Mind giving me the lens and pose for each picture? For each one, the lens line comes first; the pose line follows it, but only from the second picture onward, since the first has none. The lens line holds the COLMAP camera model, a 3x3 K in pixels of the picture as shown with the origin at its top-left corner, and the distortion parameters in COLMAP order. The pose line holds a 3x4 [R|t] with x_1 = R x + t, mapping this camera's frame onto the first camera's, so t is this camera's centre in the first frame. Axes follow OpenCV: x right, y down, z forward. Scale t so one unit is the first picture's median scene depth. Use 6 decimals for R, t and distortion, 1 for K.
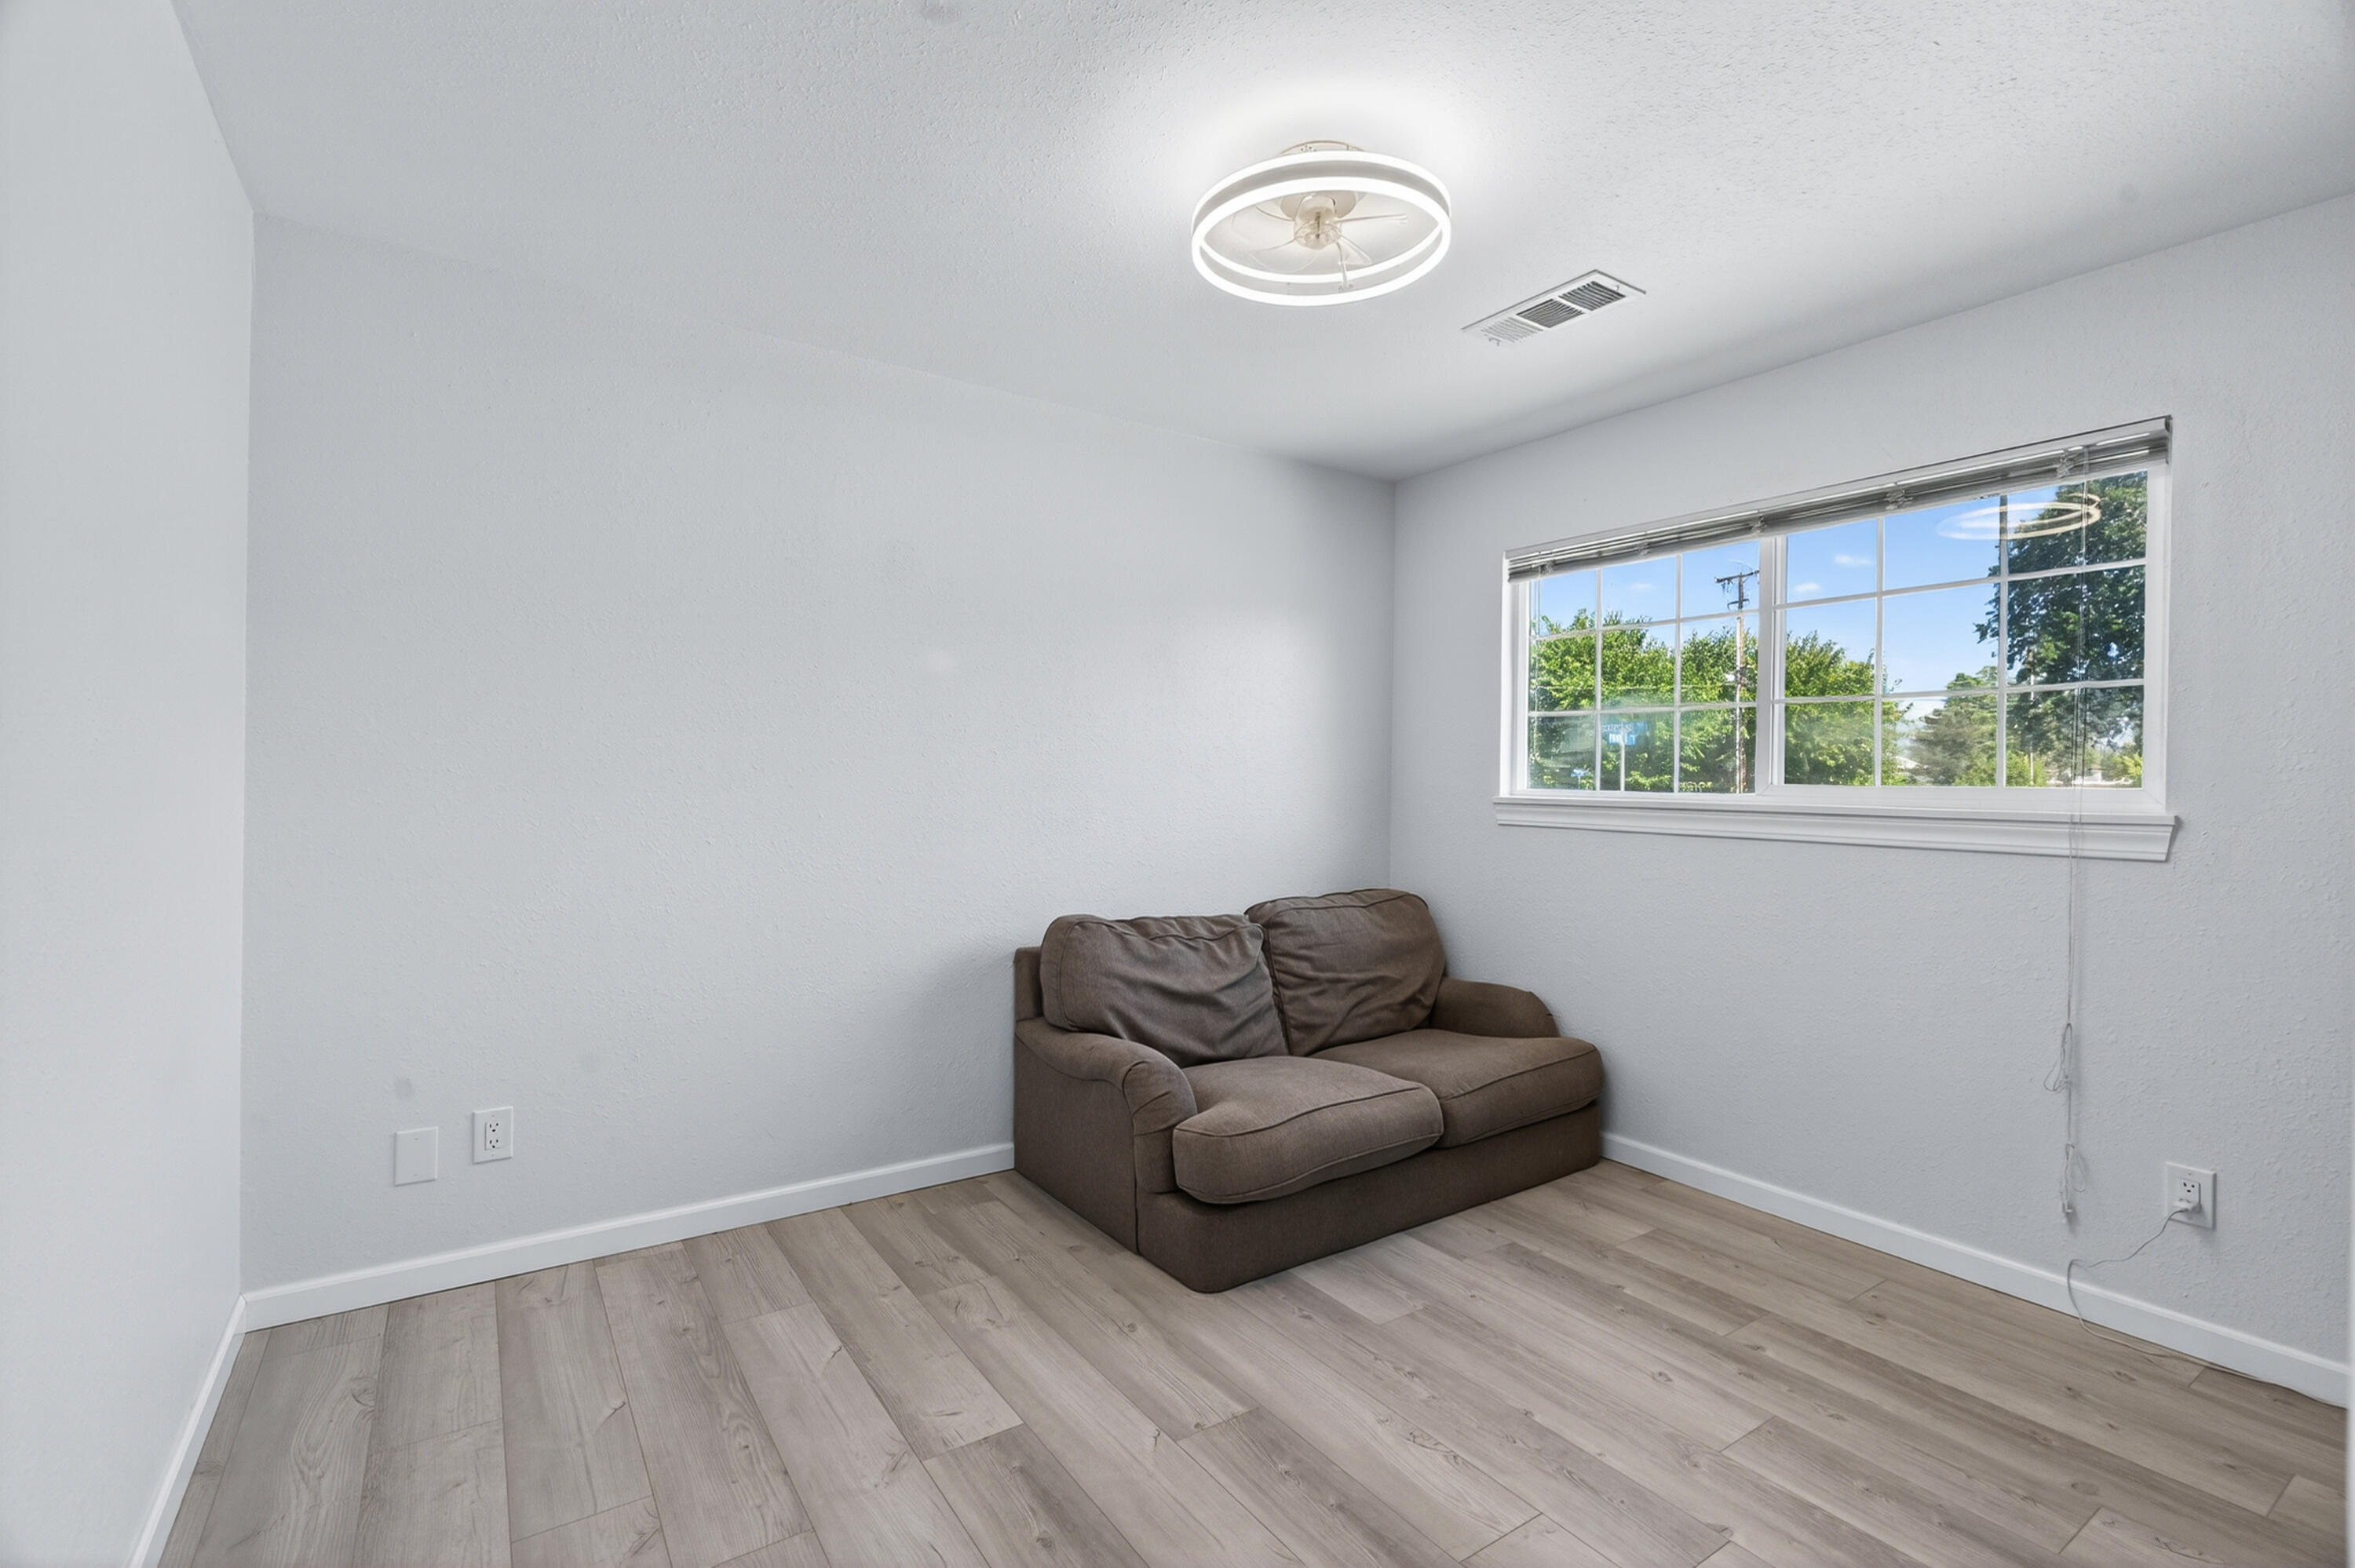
lens RADIAL K [[1043.2, 0, 1168.2], [0, 1043.2, 781.6], [0, 0, 1]] dist [-0.000466, -0.000516]
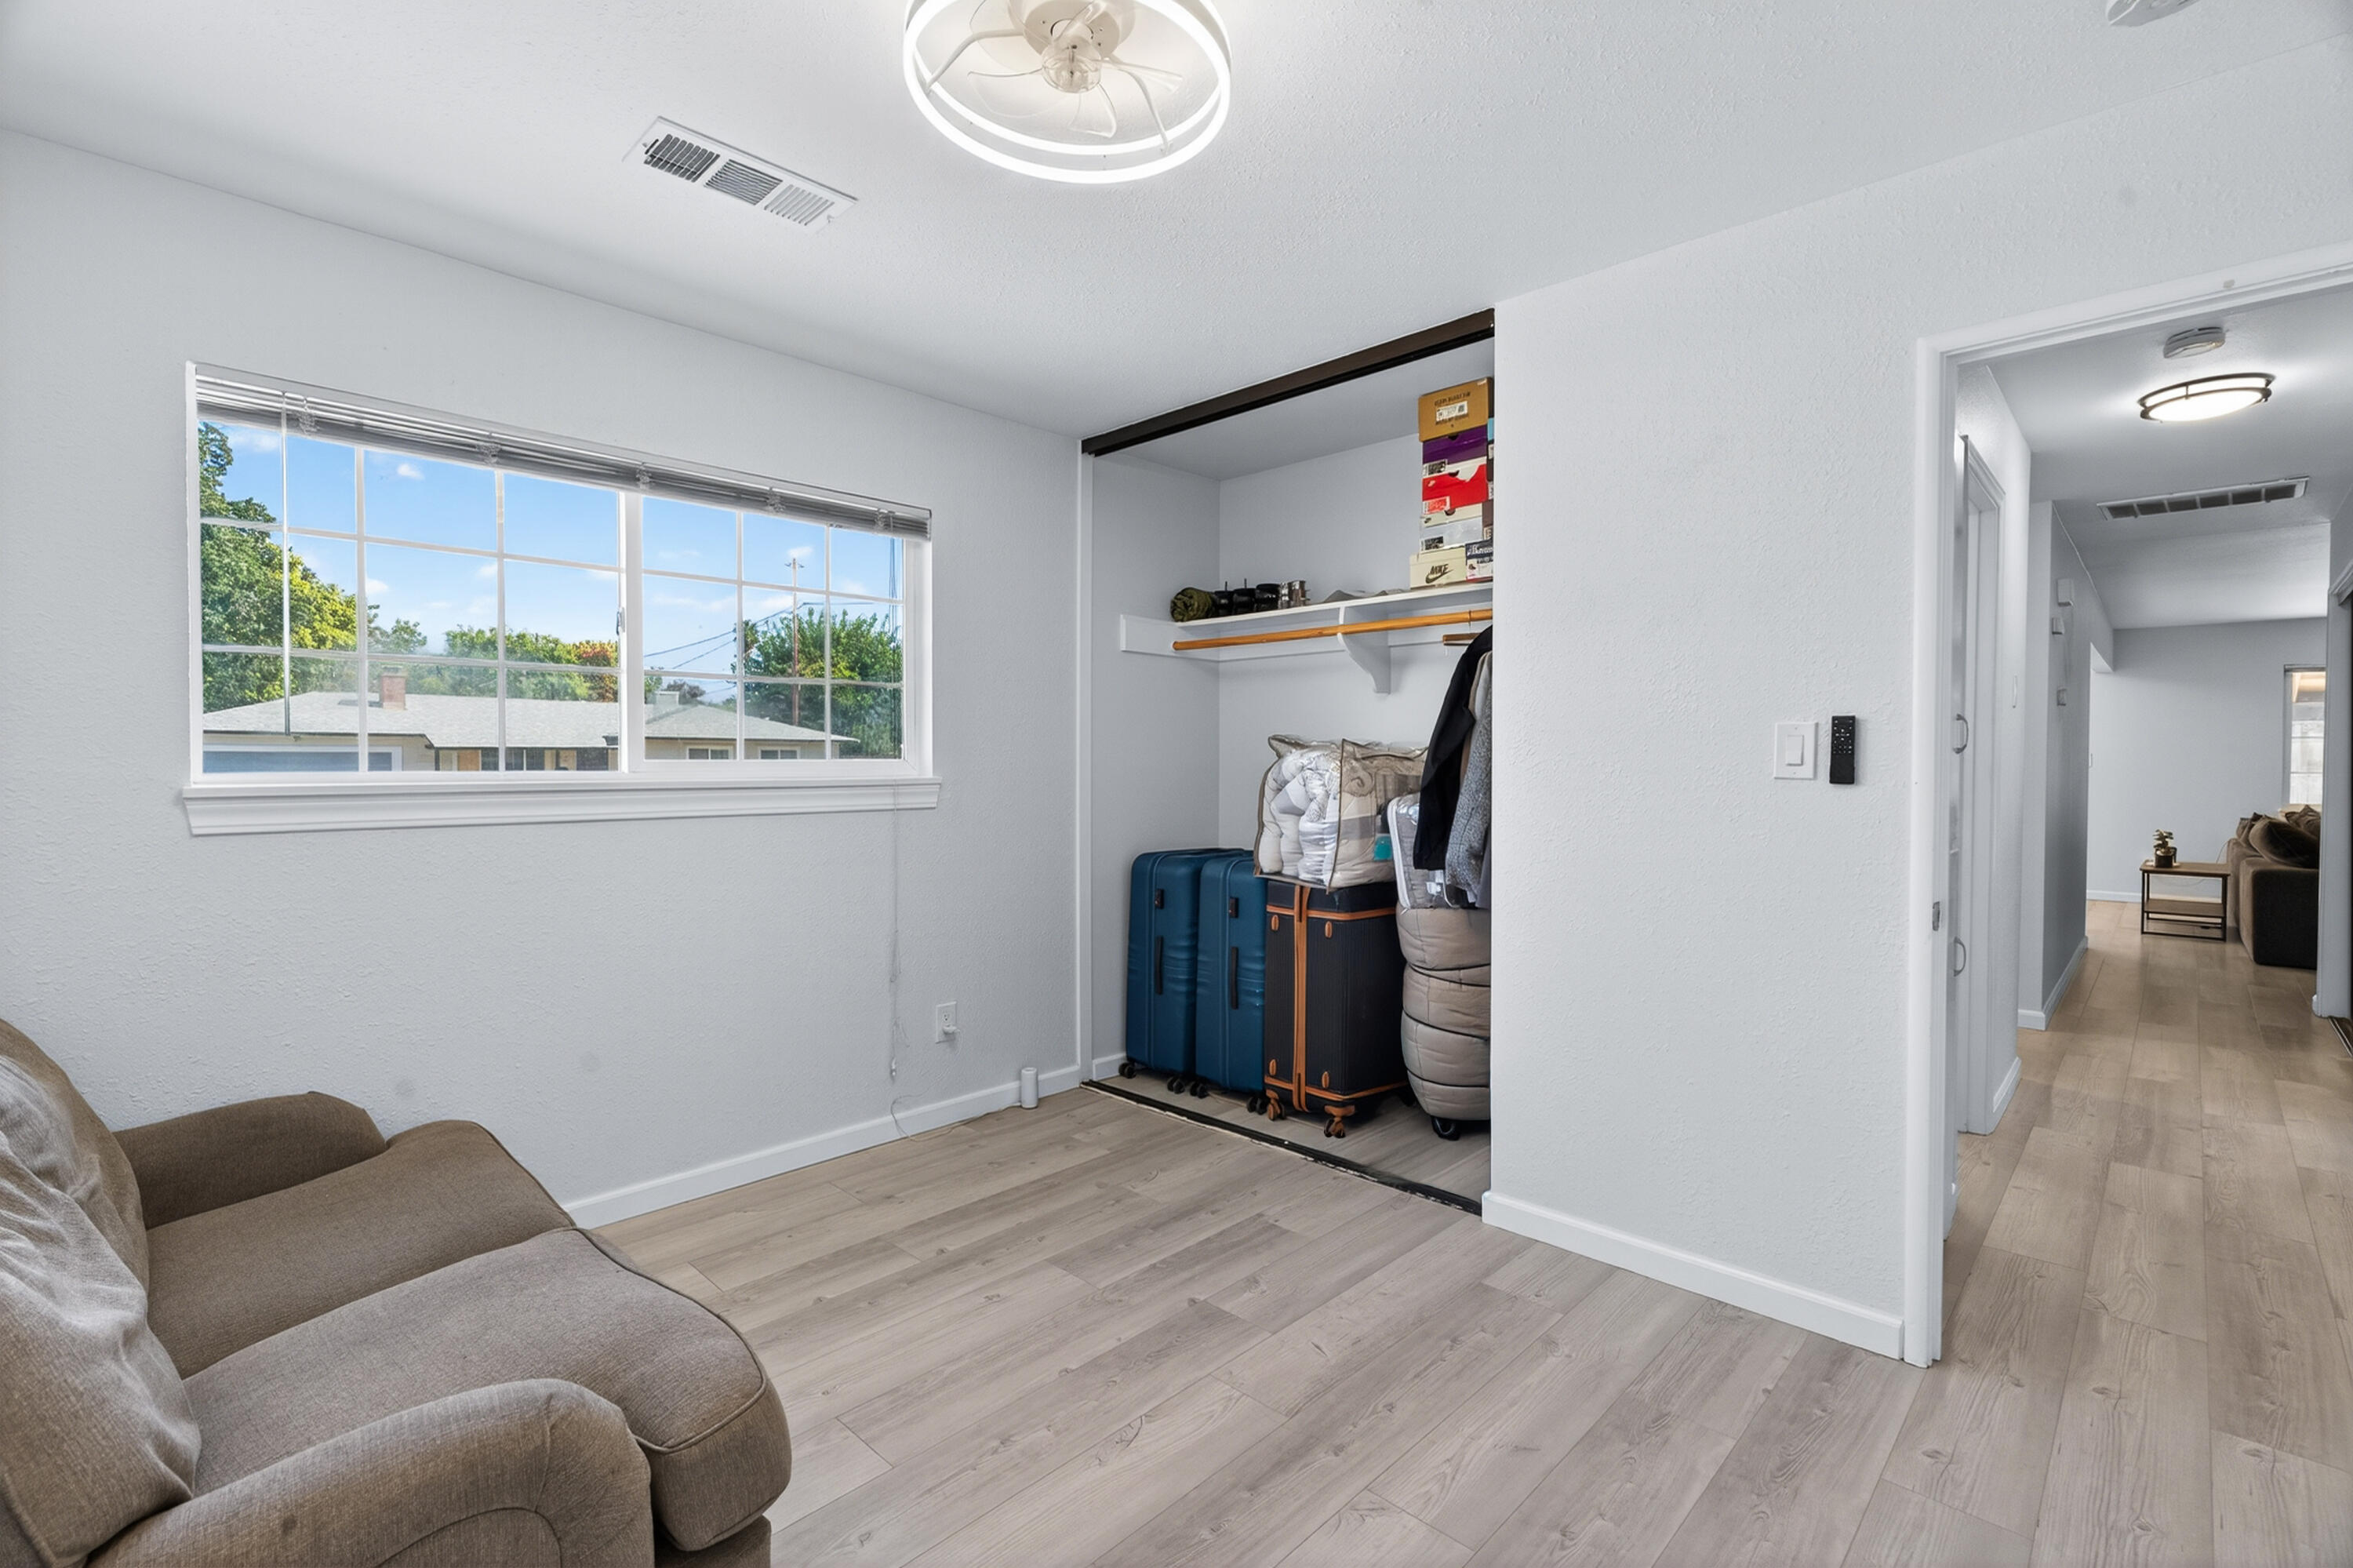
lens RADIAL K [[1042.5, 0, 1186.1], [0, 1042.5, 778.3], [0, 0, 1]] dist [-0.000466, -0.000516]
pose [[-0.202807, -0.029272, 0.978781, -0.586421], [0.002366, 0.999536, 0.030383, -0.010570], [-0.979216, 0.008477, -0.202644, 0.947983]]
